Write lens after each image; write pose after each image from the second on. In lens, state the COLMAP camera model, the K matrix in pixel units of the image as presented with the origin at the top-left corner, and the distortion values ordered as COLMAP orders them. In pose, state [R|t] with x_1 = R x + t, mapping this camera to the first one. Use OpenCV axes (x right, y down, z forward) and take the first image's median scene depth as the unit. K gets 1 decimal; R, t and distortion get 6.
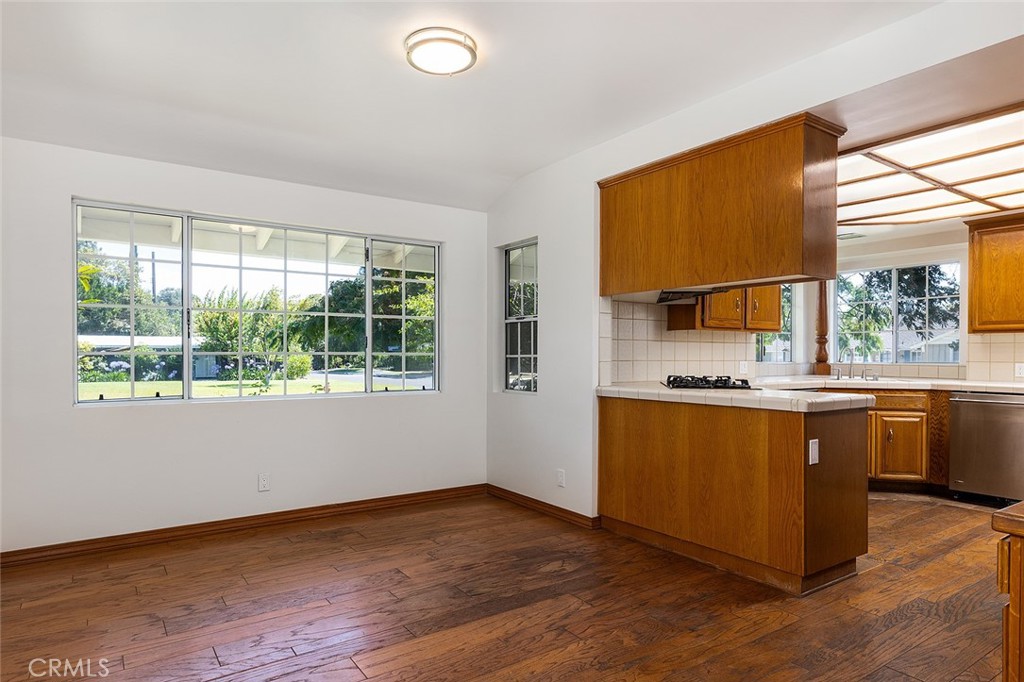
lens RADIAL K [[604.4, 0, 511.5], [0, 604.4, 358.5], [0, 0, 1]] dist [0.017909, -0.000108]
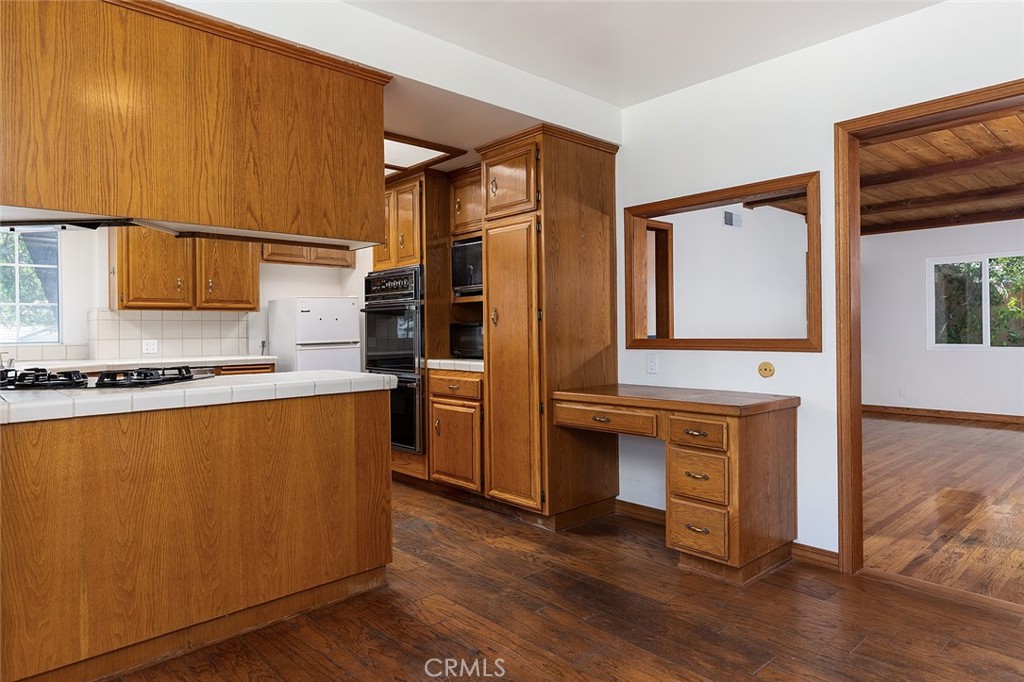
lens RADIAL K [[609.6, 0, 510.0], [0, 609.6, 324.6], [0, 0, 1]] dist [0.003282, 0.000695]
pose [[-0.123521, 0.006163, 0.992323, -0.451804], [0.015936, 0.999864, -0.004226, -0.005037], [-0.992214, 0.015291, -0.123603, 0.857725]]
